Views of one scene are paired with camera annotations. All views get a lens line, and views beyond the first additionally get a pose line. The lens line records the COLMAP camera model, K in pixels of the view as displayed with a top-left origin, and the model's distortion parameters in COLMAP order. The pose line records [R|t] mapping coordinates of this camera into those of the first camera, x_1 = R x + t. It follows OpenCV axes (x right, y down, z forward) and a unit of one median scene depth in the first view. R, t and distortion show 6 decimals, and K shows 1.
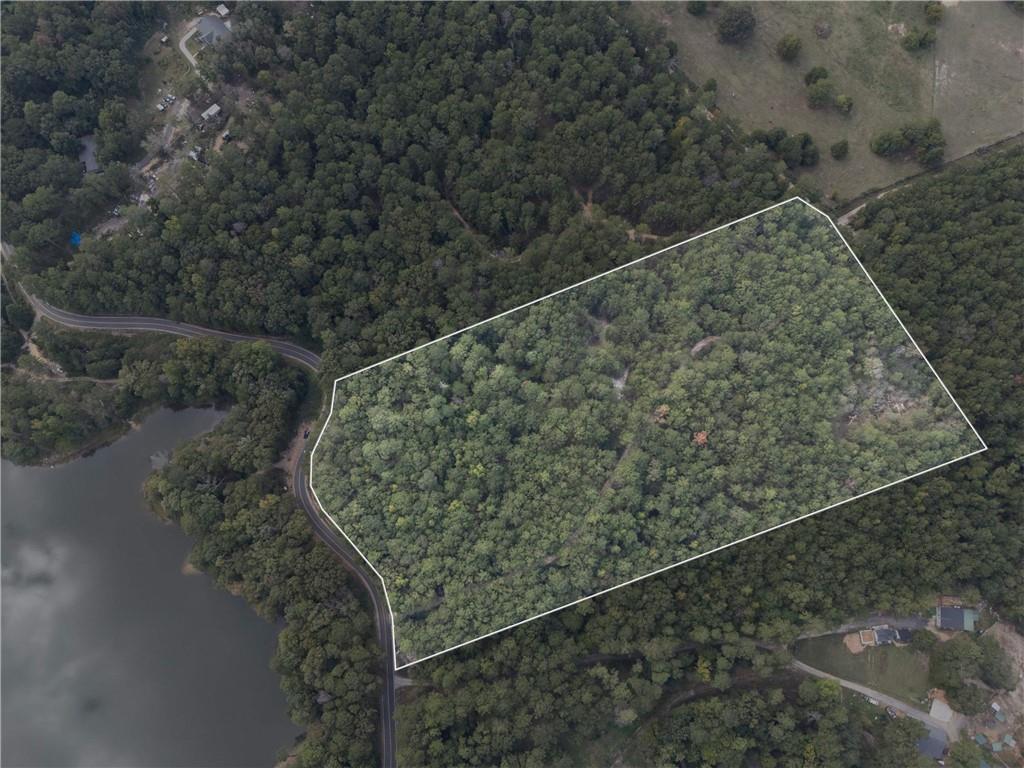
lens RADIAL K [[752.7, 0, 512.0], [0, 752.7, 384.0], [0, 0, 1]] dist [0.053322, -0.042513]
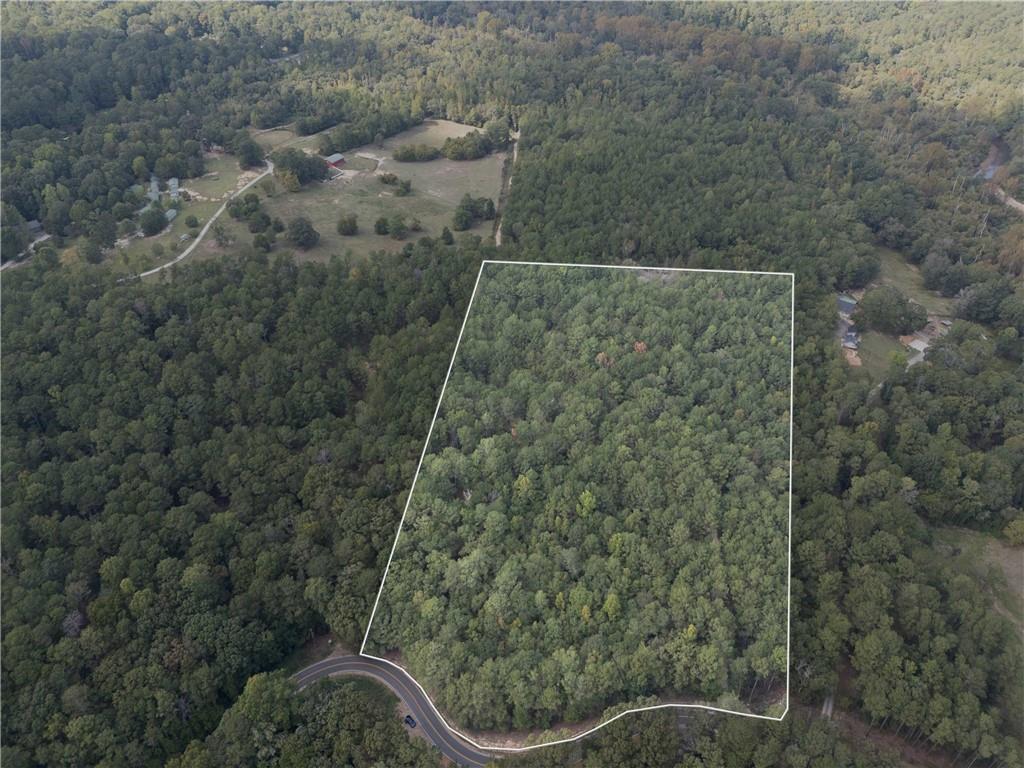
lens RADIAL K [[752.7, 0, 512.0], [0, 752.7, 384.0], [0, 0, 1]] dist [0.053322, -0.042513]
pose [[0.452146, -0.533892, 0.714509, -0.570530], [0.860987, 0.470463, -0.193301, 0.138320], [-0.232948, 0.702584, 0.672392, 0.382102]]
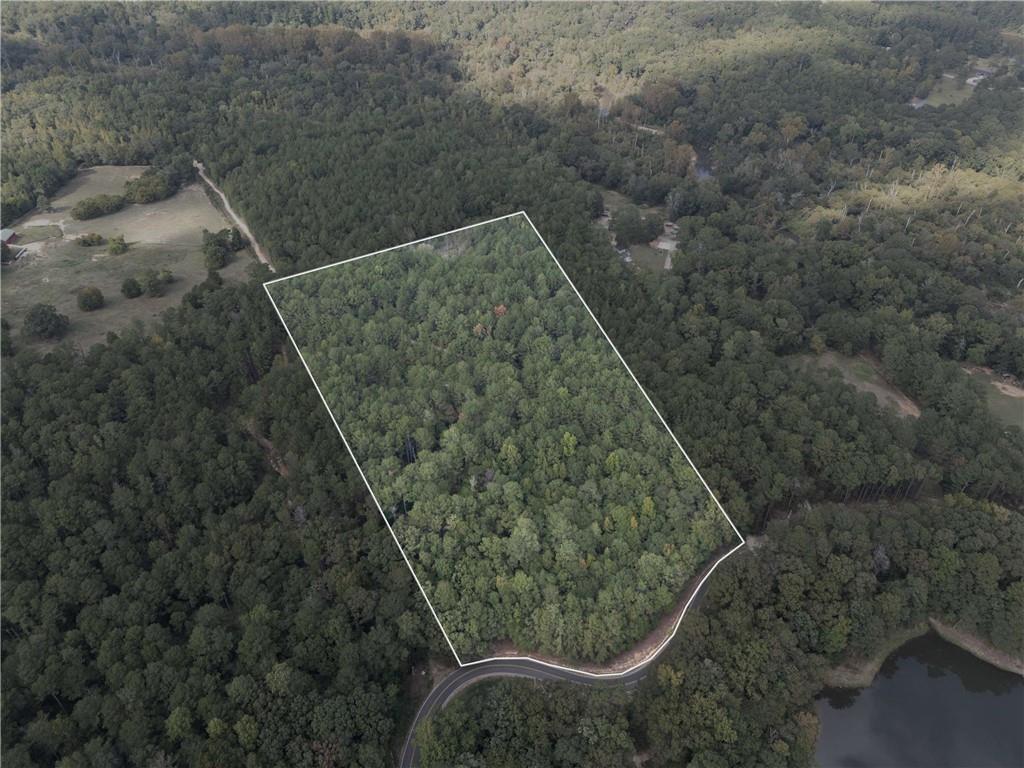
lens RADIAL K [[752.7, 0, 512.0], [0, 752.7, 384.0], [0, 0, 1]] dist [0.053322, -0.042513]
pose [[-0.133964, -0.591615, 0.795013, -0.674320], [0.960243, 0.120779, 0.251684, -0.173076], [-0.244921, 0.797122, 0.551914, 0.466204]]
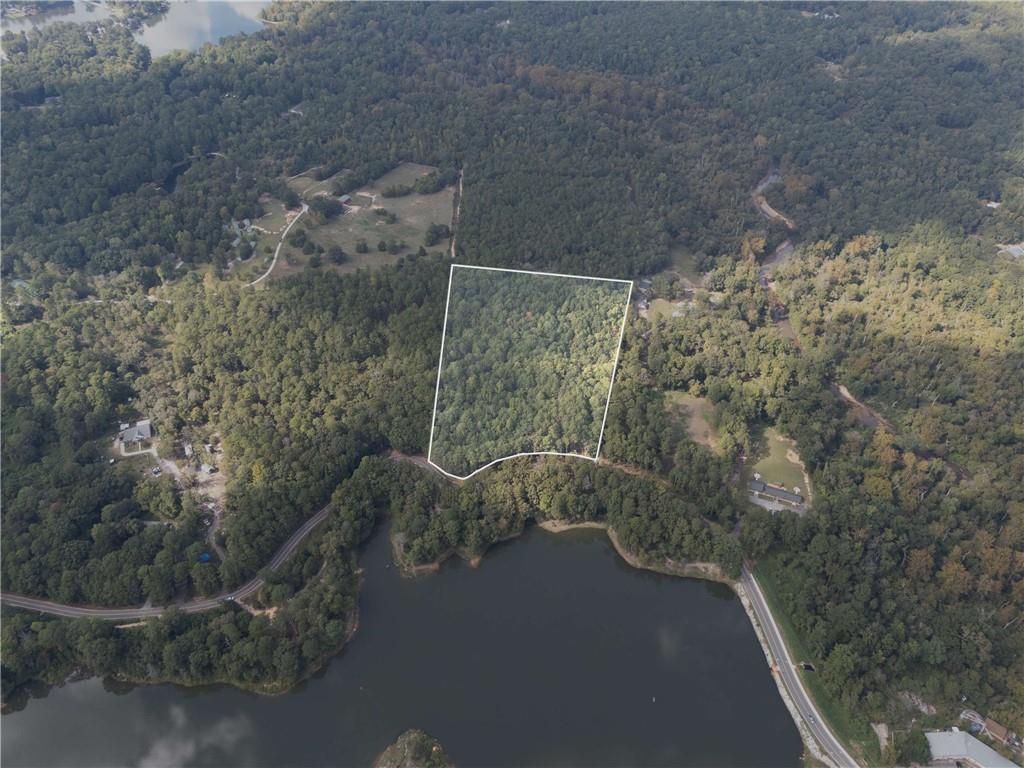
lens RADIAL K [[757.8, 0, 512.0], [0, 757.8, 384.0], [0, 0, 1]] dist [0.065105, -0.068775]
pose [[0.388667, -0.593747, 0.704558, -1.256019], [0.892357, 0.432980, -0.127383, 0.356449], [-0.229426, 0.678227, 0.698120, -0.252890]]
